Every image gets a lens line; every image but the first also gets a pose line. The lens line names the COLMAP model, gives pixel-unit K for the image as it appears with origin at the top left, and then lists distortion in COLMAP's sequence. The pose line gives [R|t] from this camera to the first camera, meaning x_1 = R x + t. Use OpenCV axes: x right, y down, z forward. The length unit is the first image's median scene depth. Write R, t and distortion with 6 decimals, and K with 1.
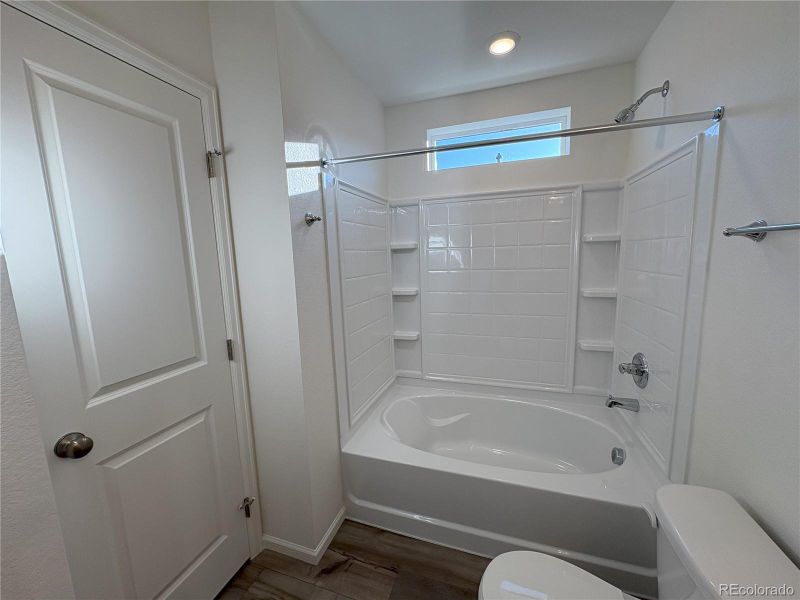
lens RADIAL K [[319.6, 0, 400.0], [0, 319.6, 300.0], [0, 0, 1]] dist [0.000435, 0.000087]
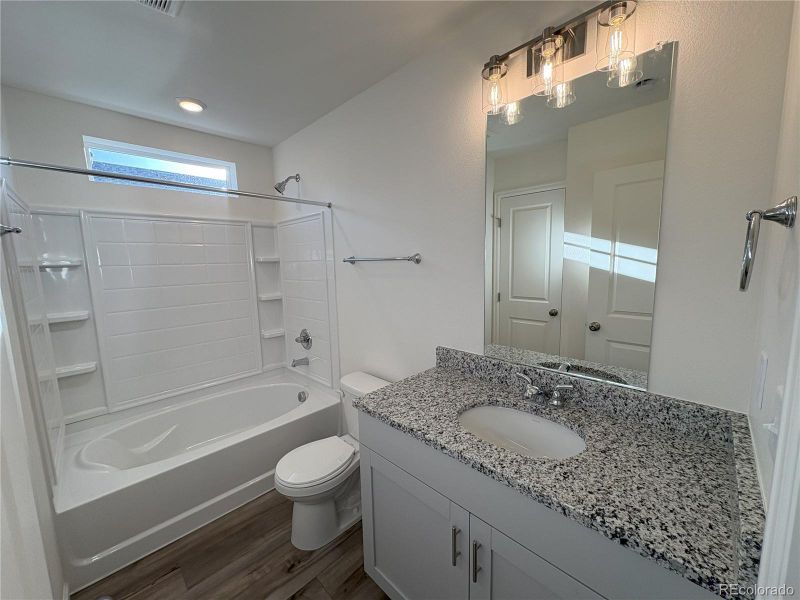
lens RADIAL K [[319.6, 0, 400.0], [0, 319.6, 300.0], [0, 0, 1]] dist [0.000435, 0.000087]
pose [[0.445854, -0.090684, 0.890500, -0.421501], [0.135205, 0.990263, 0.033149, 0.023424], [-0.884835, 0.105621, 0.453774, -0.180444]]
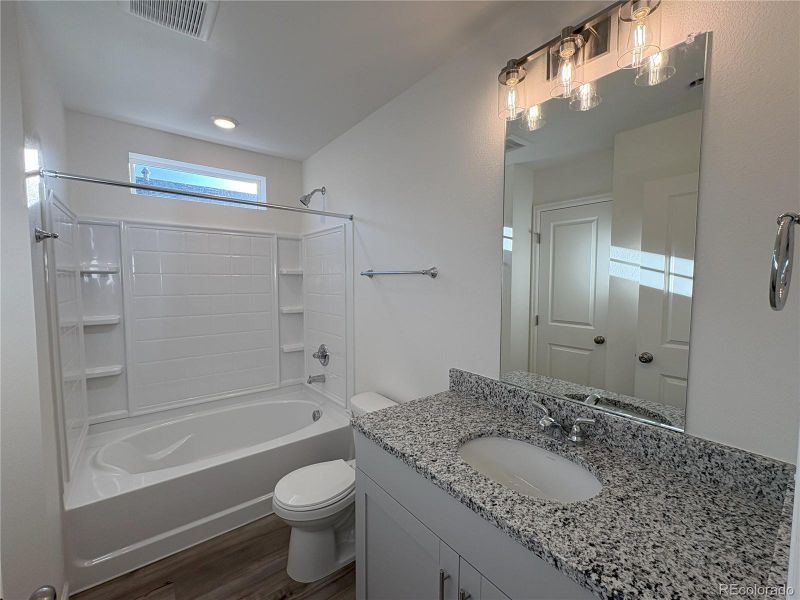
lens RADIAL K [[340.6, 0, 400.0], [0, 340.6, 300.0], [0, 0, 1]] dist [0.000580, 0.000188]
pose [[0.552153, -0.017987, 0.833549, -0.387212], [0.097275, 0.994329, -0.042980, 0.046829], [-0.828049, 0.104815, 0.550771, -0.242871]]
